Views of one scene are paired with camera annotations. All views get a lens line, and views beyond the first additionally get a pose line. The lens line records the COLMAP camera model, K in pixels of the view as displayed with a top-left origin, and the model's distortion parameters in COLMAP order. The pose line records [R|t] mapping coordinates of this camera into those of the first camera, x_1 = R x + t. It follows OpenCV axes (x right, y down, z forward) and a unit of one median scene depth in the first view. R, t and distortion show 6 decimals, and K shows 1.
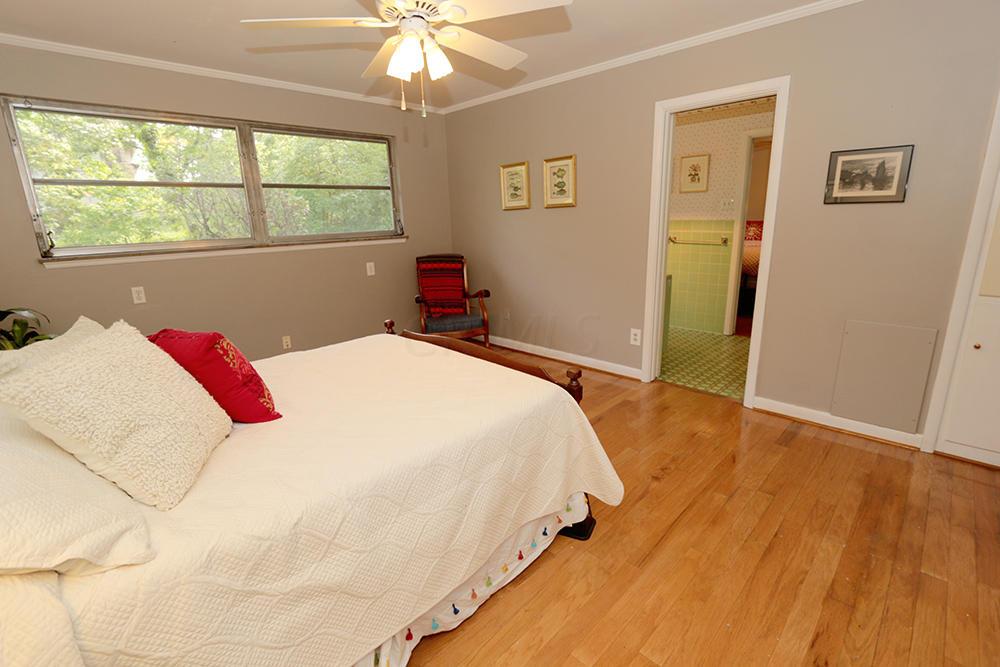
lens RADIAL K [[456.8, 0, 500.0], [0, 456.8, 333.5], [0, 0, 1]] dist [-0.016819, 0.000644]
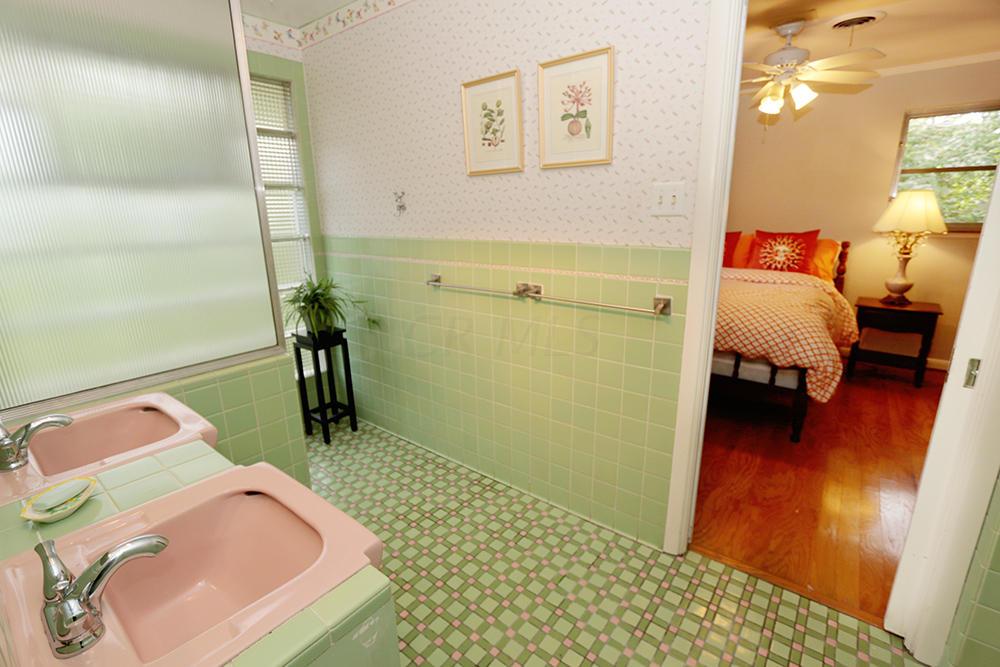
lens RADIAL K [[450.9, 0, 503.2], [0, 450.9, 331.8], [0, 0, 1]] dist [-0.018613, 0.000131]
pose [[0.992956, -0.021097, 0.116590, 0.457780], [0.020713, 0.999775, 0.004505, -0.258762], [-0.116659, -0.002058, 0.993170, 0.925433]]
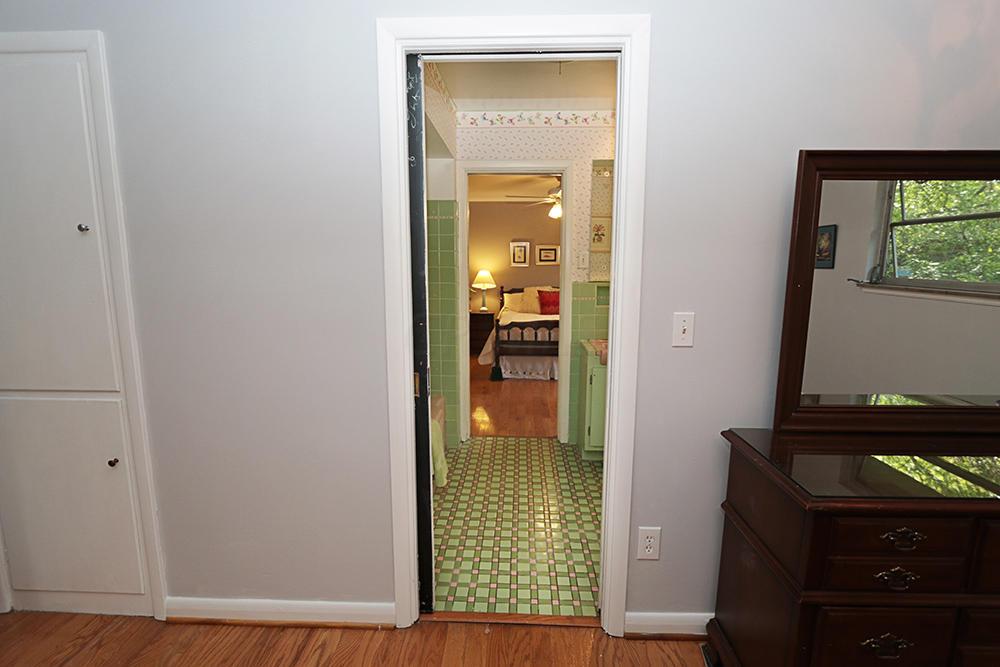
lens RADIAL K [[456.0, 0, 504.2], [0, 456.0, 333.0], [0, 0, 1]] dist [-0.018764, 0.000698]
pose [[-0.732947, 0.121751, -0.669302, 1.102875], [-0.153557, 0.928853, 0.337124, -0.437982], [0.662728, 0.349870, -0.662104, 1.576692]]
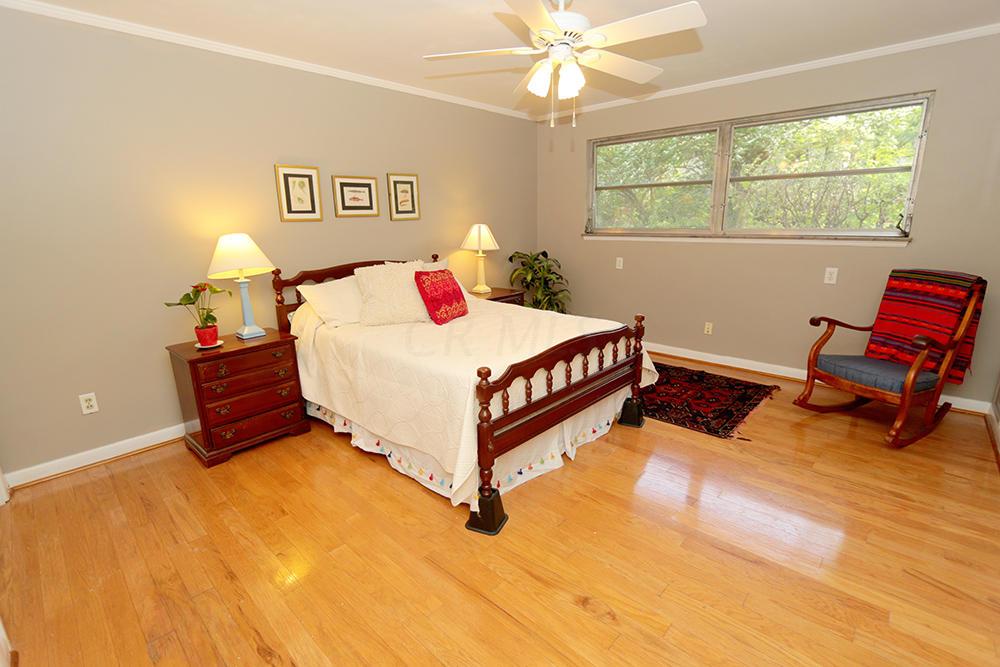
lens RADIAL K [[448.2, 0, 501.8], [0, 448.2, 331.1], [0, 0, 1]] dist [-0.019523, 0.000191]
pose [[0.075536, 0.262504, -0.961970, 0.573666], [-0.234486, 0.942348, 0.238738, -0.127520], [0.969180, 0.207535, 0.132734, 0.447391]]
